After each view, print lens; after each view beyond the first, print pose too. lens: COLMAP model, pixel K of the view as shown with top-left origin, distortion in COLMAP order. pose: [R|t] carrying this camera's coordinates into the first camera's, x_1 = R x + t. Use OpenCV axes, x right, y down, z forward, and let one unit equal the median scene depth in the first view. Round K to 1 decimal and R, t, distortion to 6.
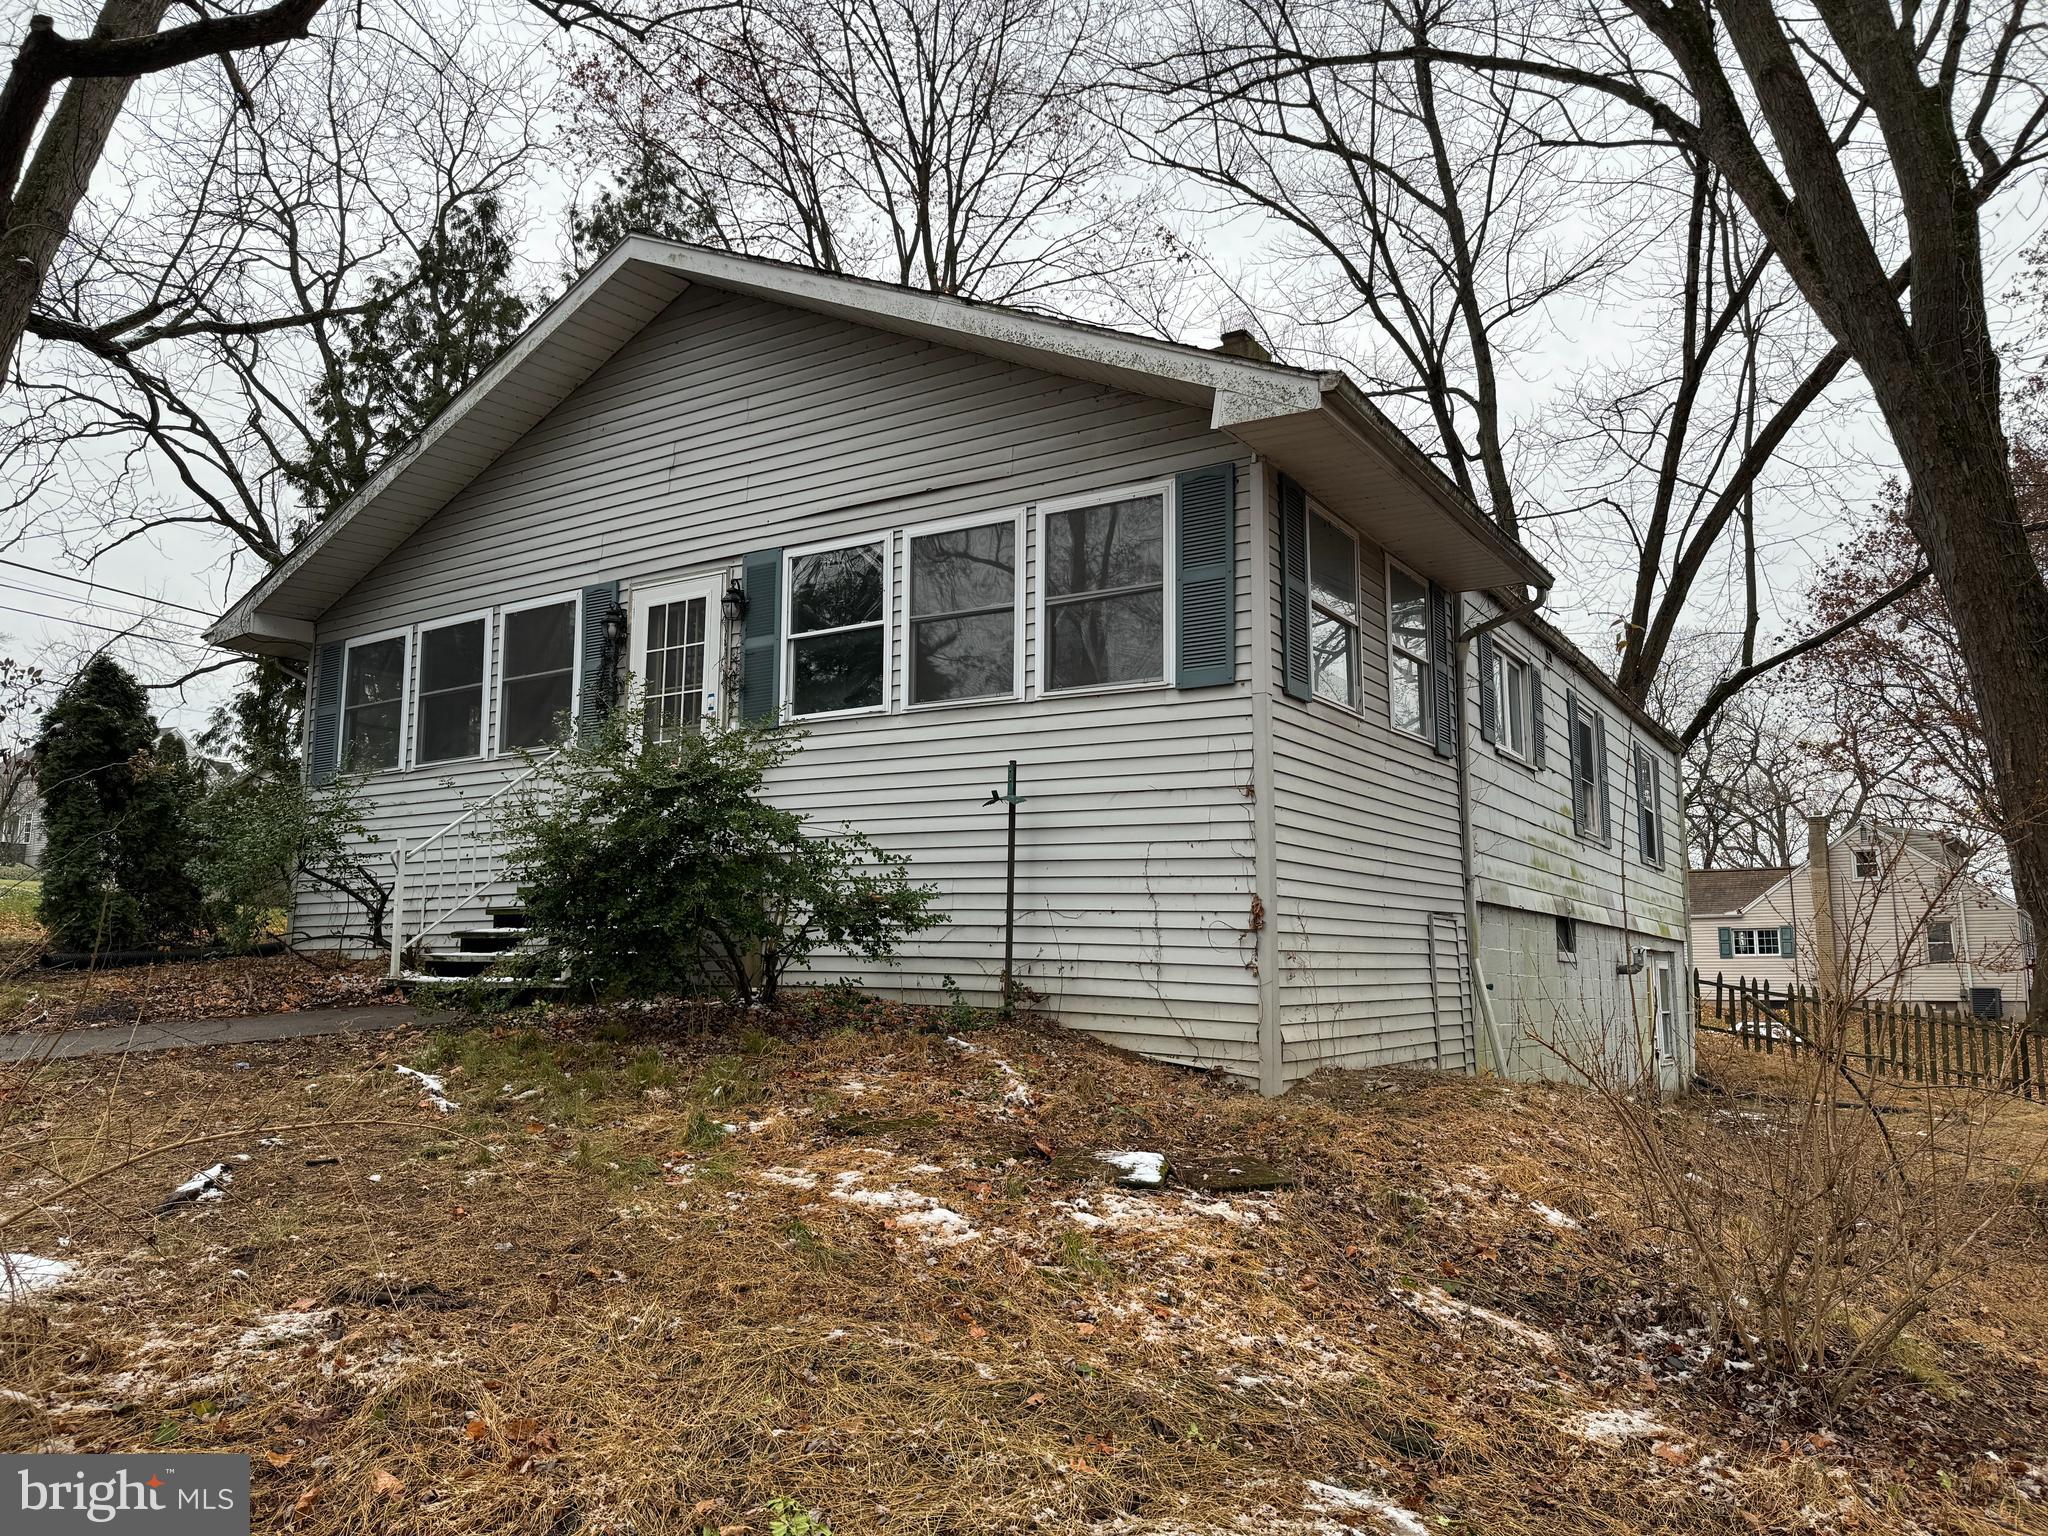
lens RADIAL K [[1394.8, 0, 1024.0], [0, 1394.8, 768.0], [0, 0, 1]] dist [0.154167, -0.107770]
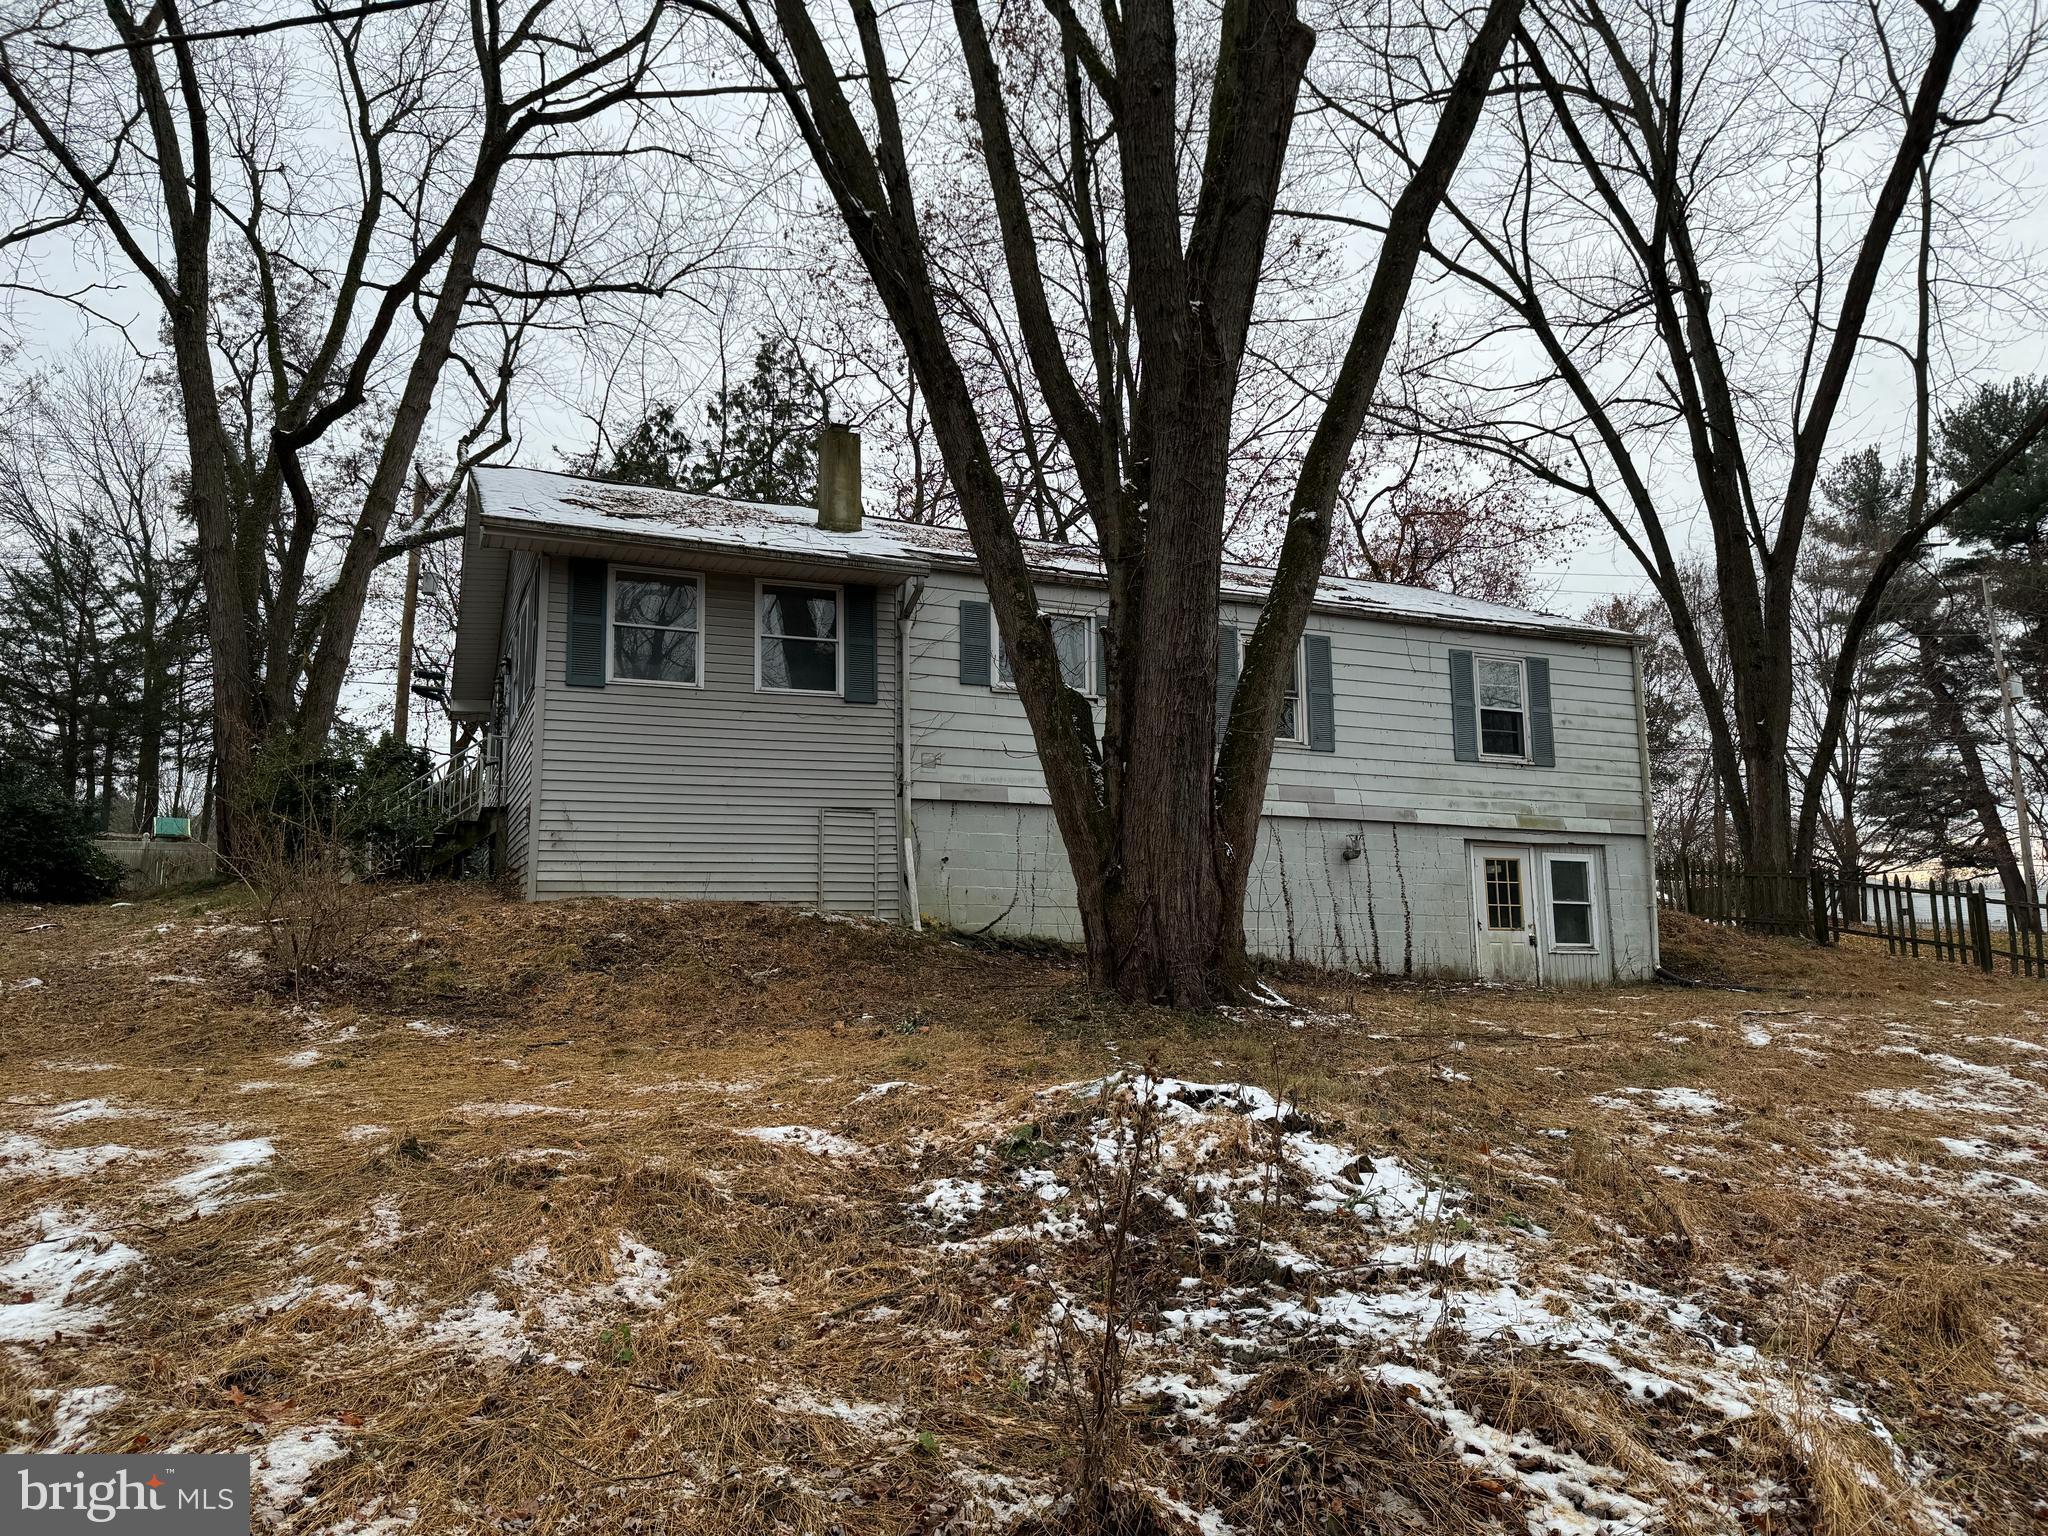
lens RADIAL K [[1394.8, 0, 1024.0], [0, 1394.8, 768.0], [0, 0, 1]] dist [0.154167, -0.107770]
pose [[0.834999, -0.075247, -0.545082, 1.268891], [0.084967, 0.996356, -0.007384, 0.088133], [0.543651, -0.040149, 0.838350, -0.134163]]
